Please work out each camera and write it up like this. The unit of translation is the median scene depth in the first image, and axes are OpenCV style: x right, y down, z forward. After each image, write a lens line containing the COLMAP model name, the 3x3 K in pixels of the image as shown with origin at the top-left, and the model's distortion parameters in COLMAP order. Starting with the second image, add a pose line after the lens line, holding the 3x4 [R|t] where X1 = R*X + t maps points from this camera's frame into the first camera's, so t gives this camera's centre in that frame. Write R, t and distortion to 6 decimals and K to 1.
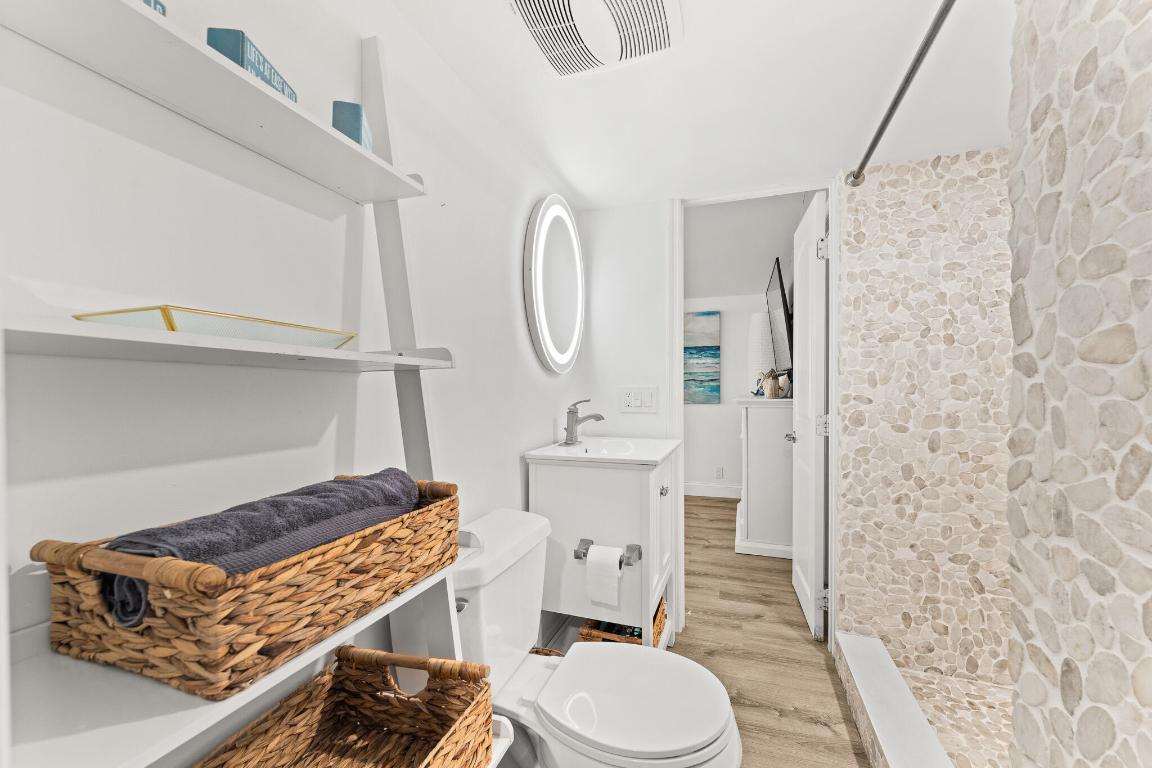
lens RADIAL K [[469.4, 0, 574.1], [0, 469.4, 387.6], [0, 0, 1]] dist [-0.001259, -0.000457]
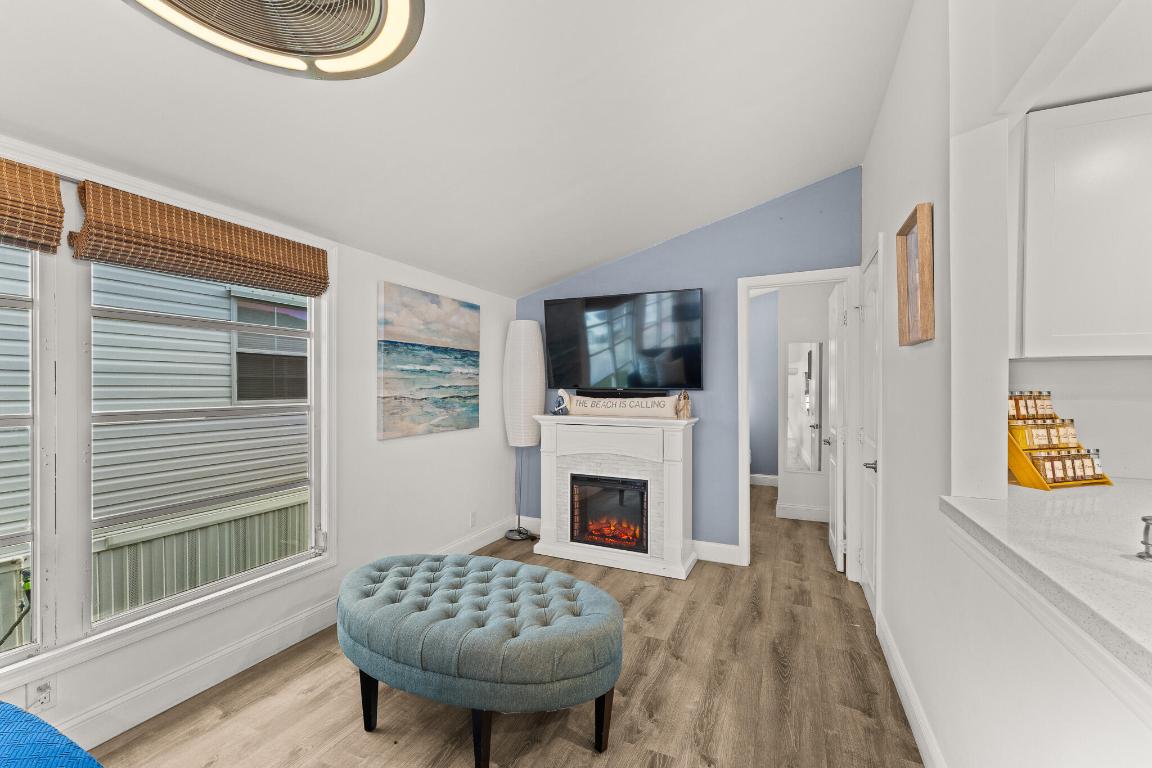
lens RADIAL K [[469.4, 0, 577.6], [0, 469.4, 389.5], [0, 0, 1]] dist [-0.001259, -0.000457]
pose [[0.094612, 0.003102, 0.995509, -0.433911], [-0.002428, 0.999993, -0.002885, -0.025366], [-0.995511, -0.002144, 0.094619, 0.763297]]
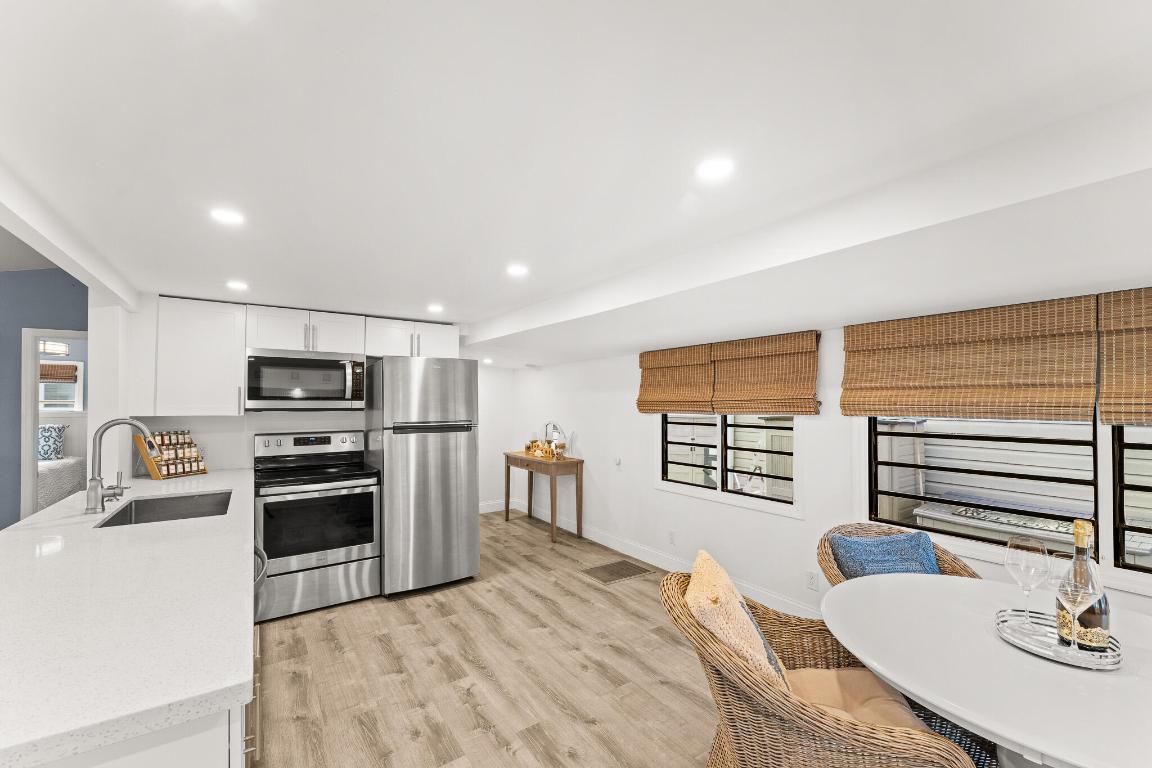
lens RADIAL K [[469.4, 0, 574.0], [0, 469.4, 391.1], [0, 0, 1]] dist [-0.001259, -0.000457]
pose [[-0.804331, 0.018572, 0.593891, -0.868896], [0.002019, 0.999591, -0.028525, -0.058303], [-0.594178, -0.021744, -0.804039, 0.684642]]
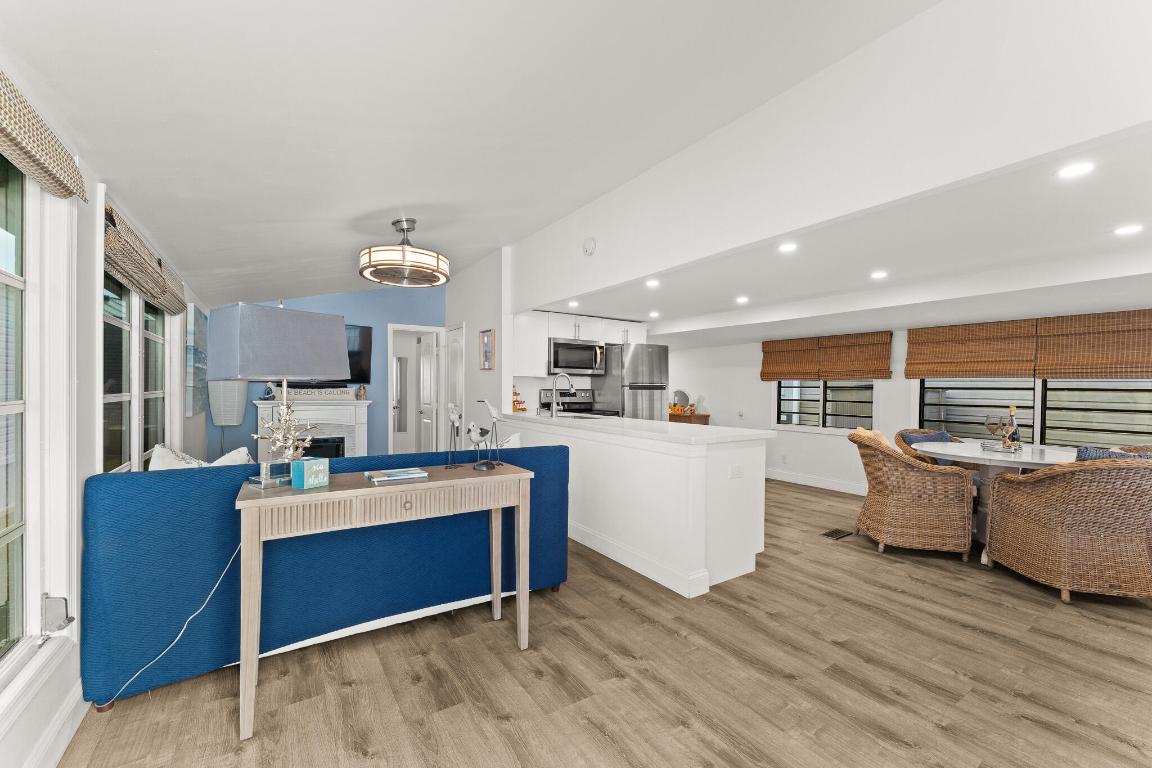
lens RADIAL K [[469.4, 0, 577.6], [0, 469.4, 390.1], [0, 0, 1]] dist [-0.001259, -0.000457]
pose [[-0.795917, -0.007669, 0.605358, -0.845774], [-0.008317, 0.999964, 0.001733, -0.018495], [-0.605349, -0.003655, -0.795952, 1.234286]]
